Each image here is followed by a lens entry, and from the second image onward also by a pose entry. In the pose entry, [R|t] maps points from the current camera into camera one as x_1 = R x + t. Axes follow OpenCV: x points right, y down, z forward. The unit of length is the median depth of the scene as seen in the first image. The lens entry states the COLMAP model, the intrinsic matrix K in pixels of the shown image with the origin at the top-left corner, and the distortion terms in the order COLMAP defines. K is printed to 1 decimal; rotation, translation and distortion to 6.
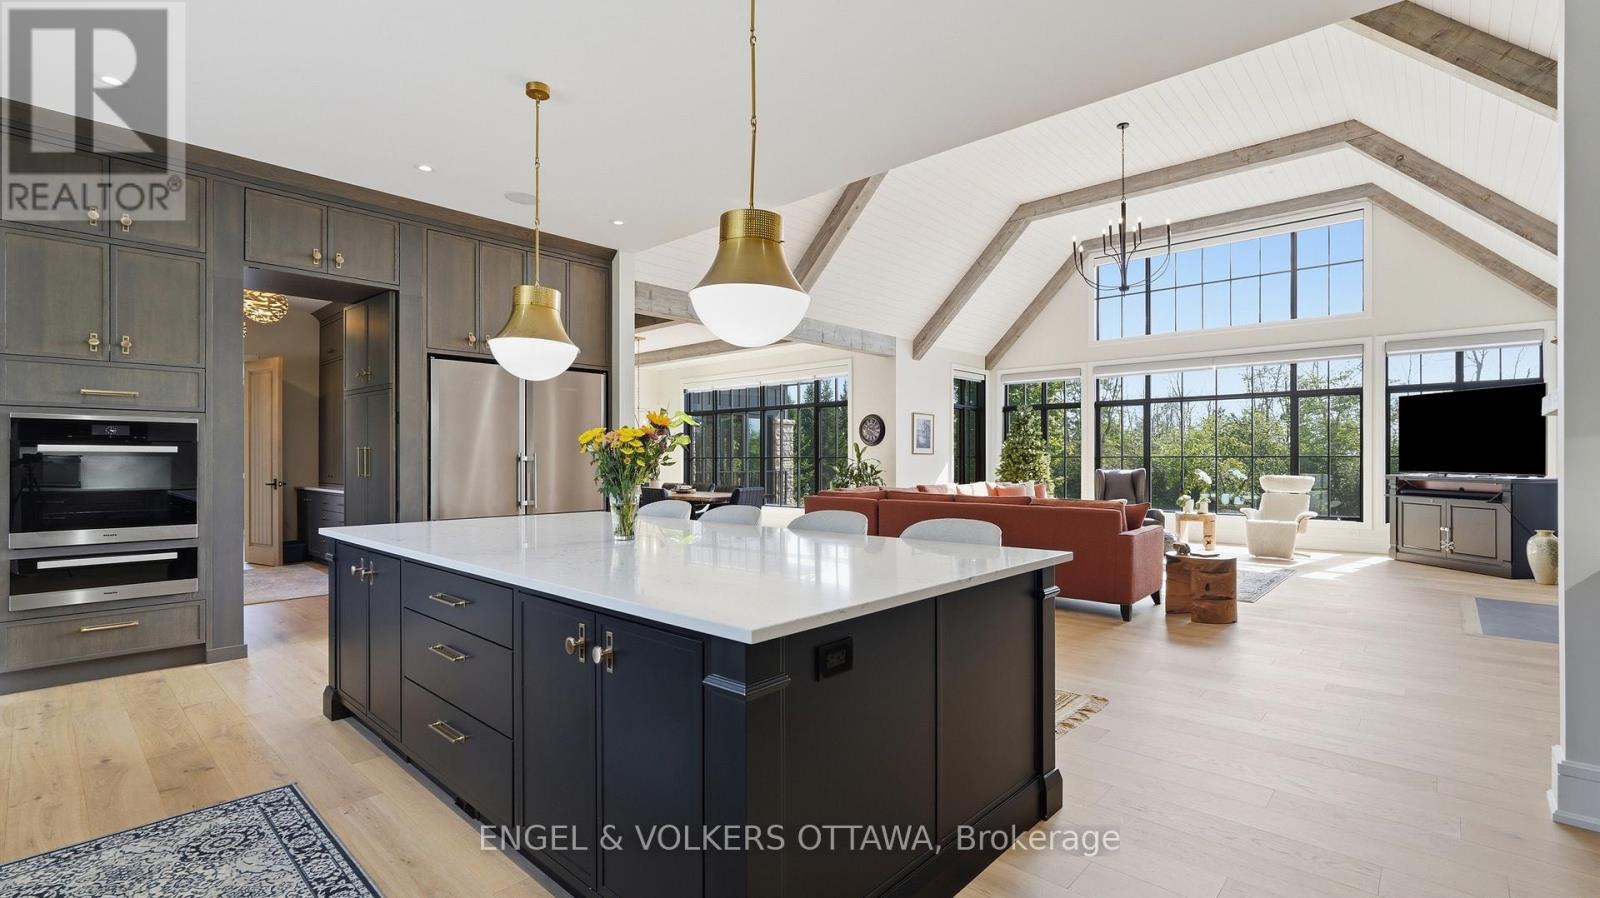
lens RADIAL K [[716.3, 0, 798.2], [0, 716.3, 456.3], [0, 0, 1]] dist [-0.003920, -0.000032]
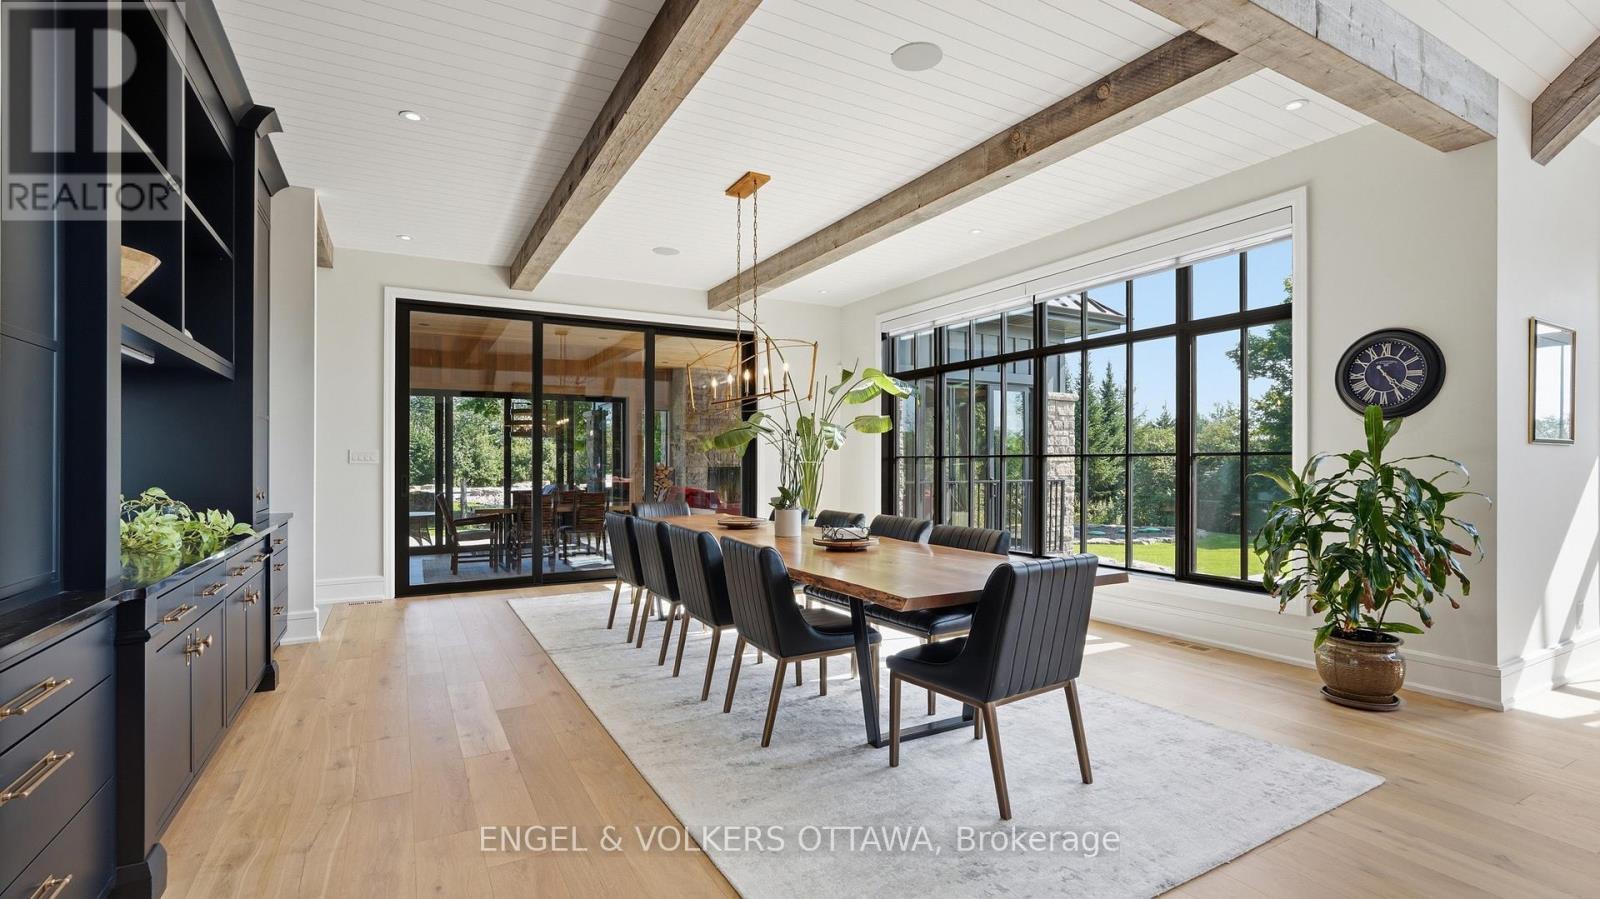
lens RADIAL K [[716.3, 0, 801.7], [0, 716.3, 456.4], [0, 0, 1]] dist [-0.003920, -0.000032]
pose [[0.951658, -0.001640, -0.307157, -0.050530], [0.001925, 0.999998, 0.000624, 0.001677], [0.307155, -0.001185, 0.951659, 0.464681]]
